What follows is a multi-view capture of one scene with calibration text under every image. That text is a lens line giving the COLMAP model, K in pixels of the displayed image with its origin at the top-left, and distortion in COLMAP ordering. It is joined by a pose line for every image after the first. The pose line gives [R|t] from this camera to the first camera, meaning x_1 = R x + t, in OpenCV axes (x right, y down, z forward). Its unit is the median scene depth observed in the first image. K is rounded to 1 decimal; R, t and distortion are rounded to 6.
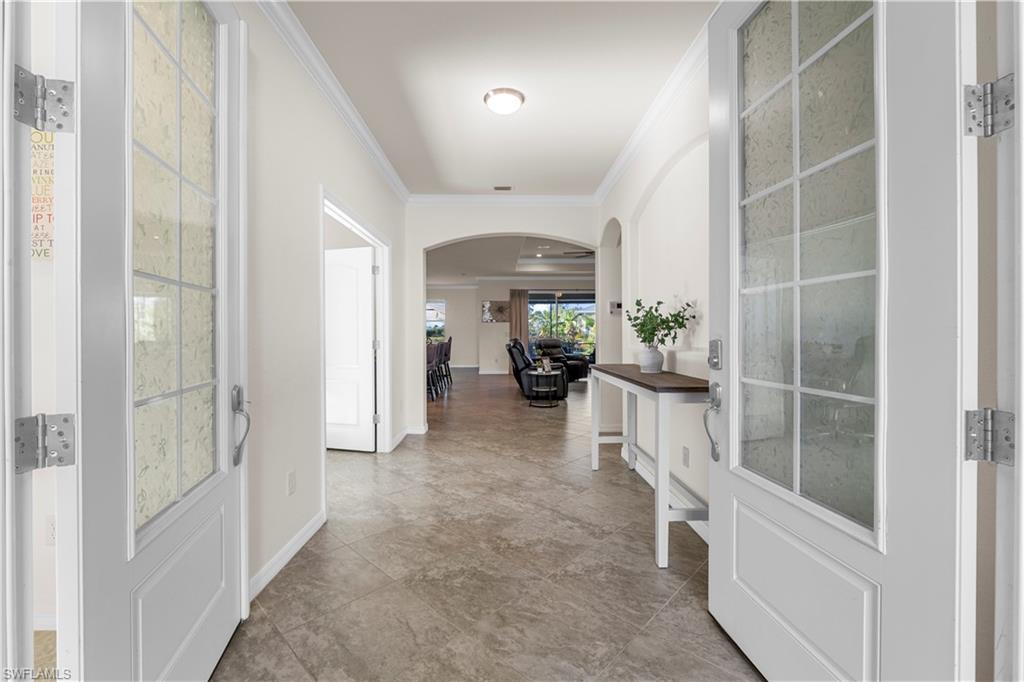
lens RADIAL K [[425.1, 0, 510.1], [0, 425.1, 335.2], [0, 0, 1]] dist [-0.001178, -0.000039]
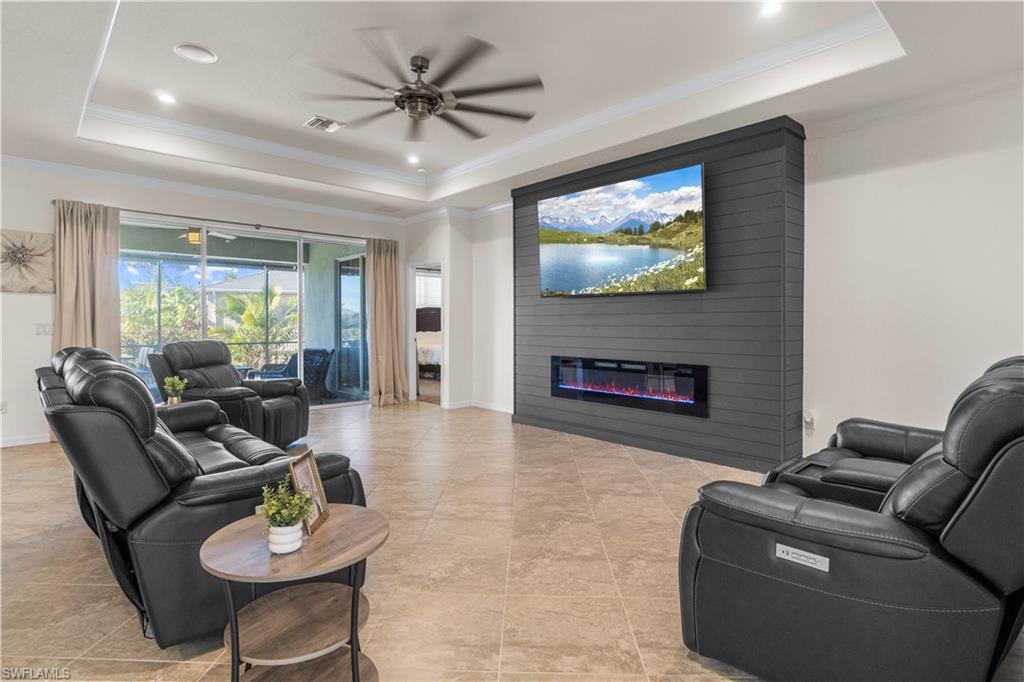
lens RADIAL K [[531.9, 0, 511.8], [0, 531.9, 326.9], [0, 0, 1]] dist [0.001016, -0.000233]
pose [[0.756417, -0.003547, 0.654080, -0.001819], [0.003683, 0.999993, 0.001163, -0.002929], [-0.654080, 0.001529, 0.756424, 0.427258]]
